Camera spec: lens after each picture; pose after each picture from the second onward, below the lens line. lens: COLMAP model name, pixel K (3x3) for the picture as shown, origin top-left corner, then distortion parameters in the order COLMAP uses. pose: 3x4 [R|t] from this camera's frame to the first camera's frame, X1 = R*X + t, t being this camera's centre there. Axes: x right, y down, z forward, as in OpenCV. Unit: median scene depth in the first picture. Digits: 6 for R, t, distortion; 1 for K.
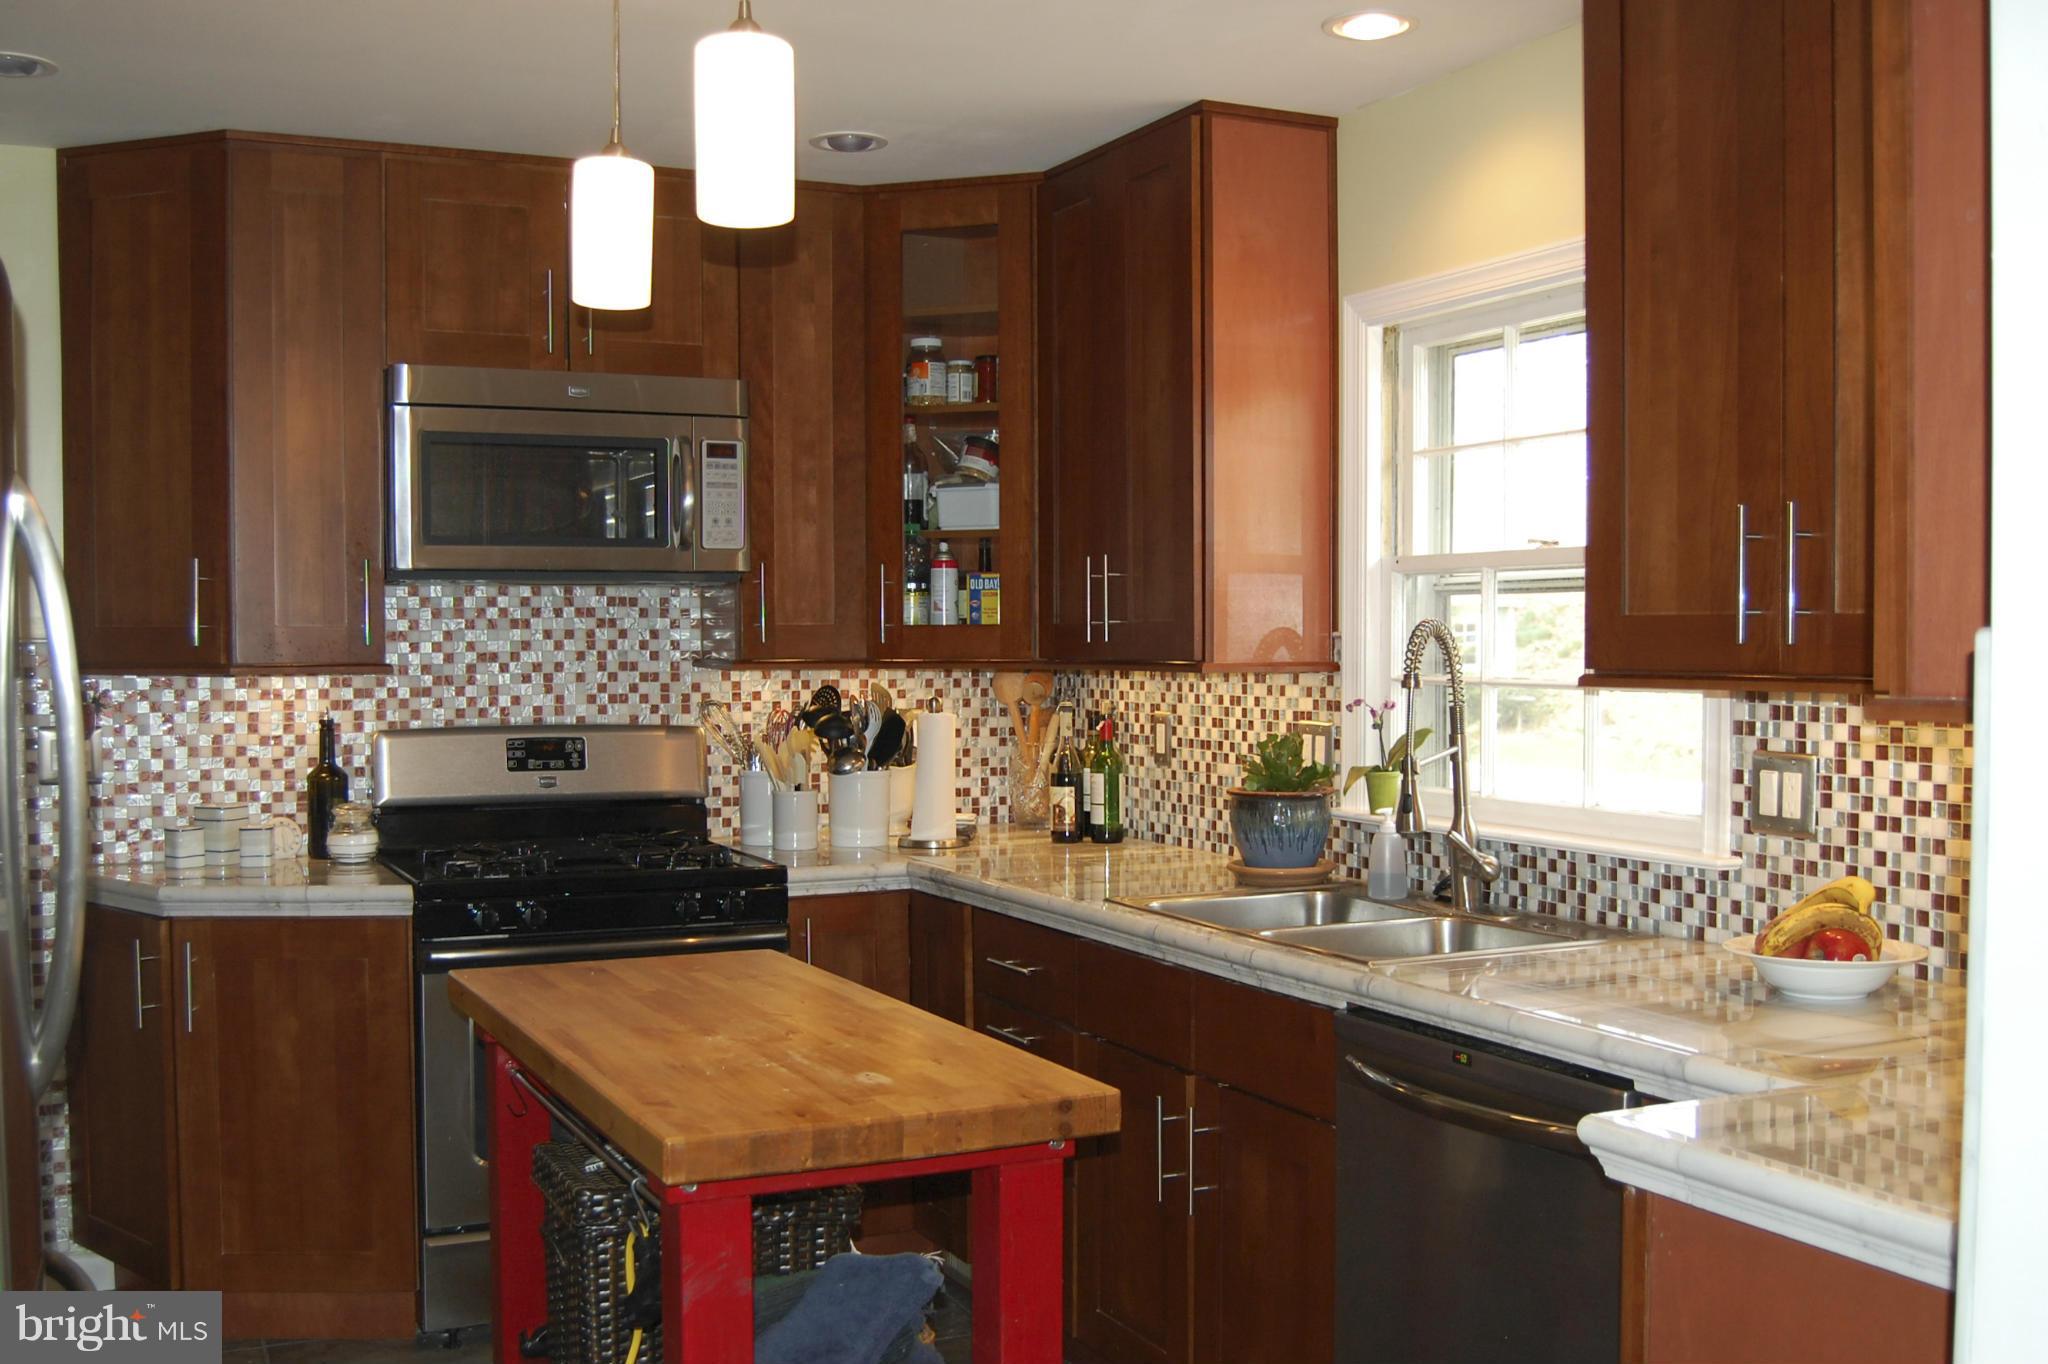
lens RADIAL K [[2090.9, 0, 1023.0], [0, 2090.9, 694.7], [0, 0, 1]] dist [-0.052657, 0.000000]
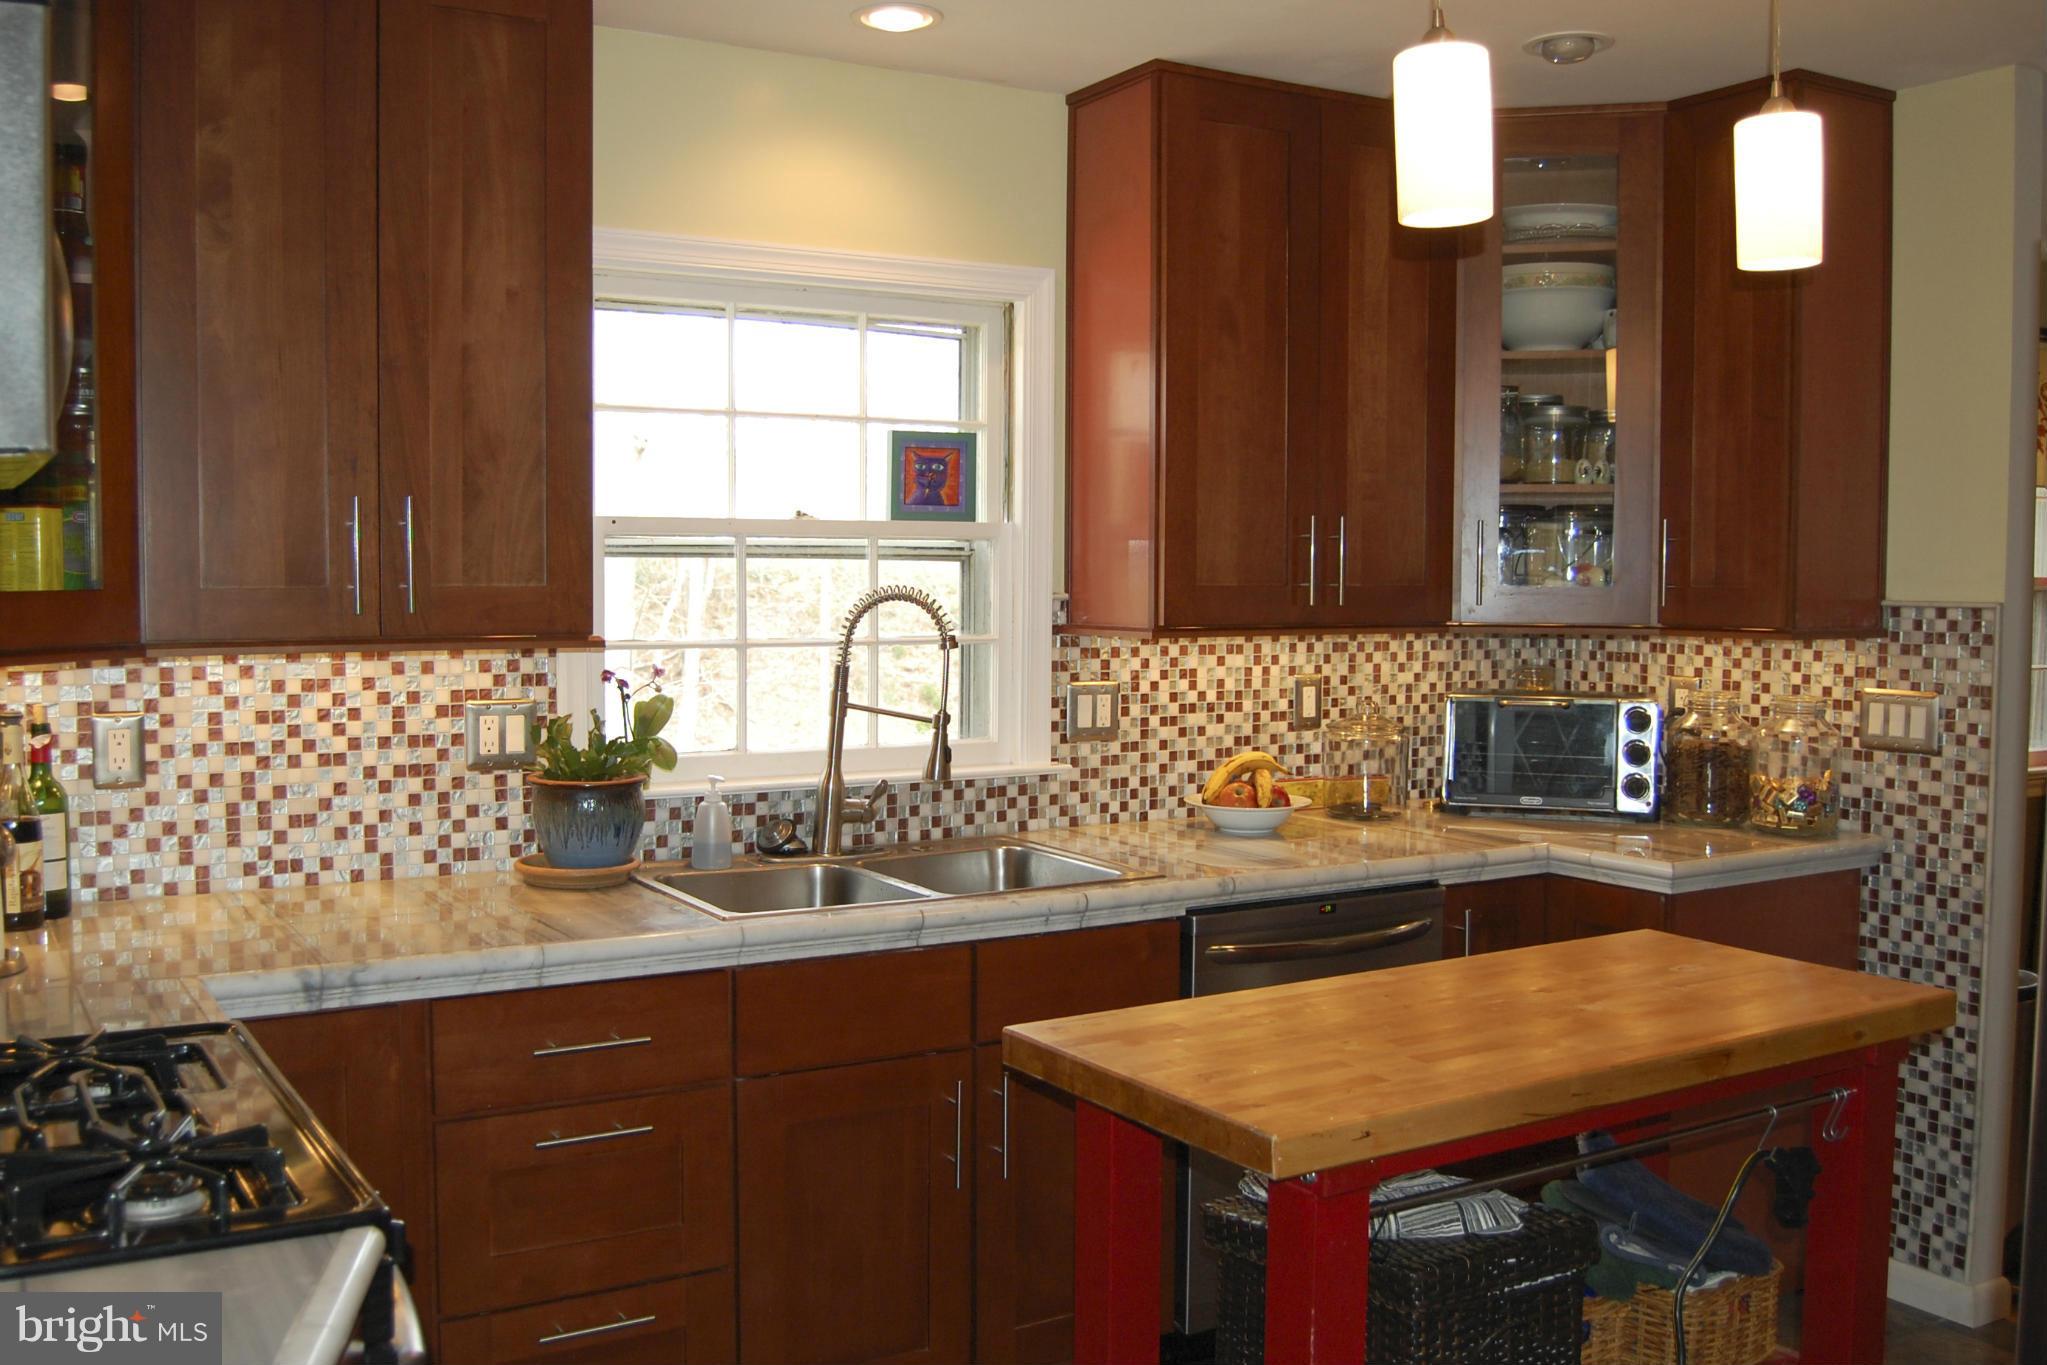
lens RADIAL K [[1685.6, 0, 1023.1], [0, 1685.6, 676.2], [0, 0, 1]] dist [-0.069051, -0.002641]
pose [[-0.044727, -0.069146, 0.996603, -0.252903], [0.020184, 0.997336, 0.070102, -0.018553], [-0.998795, 0.023251, -0.043212, 0.366314]]
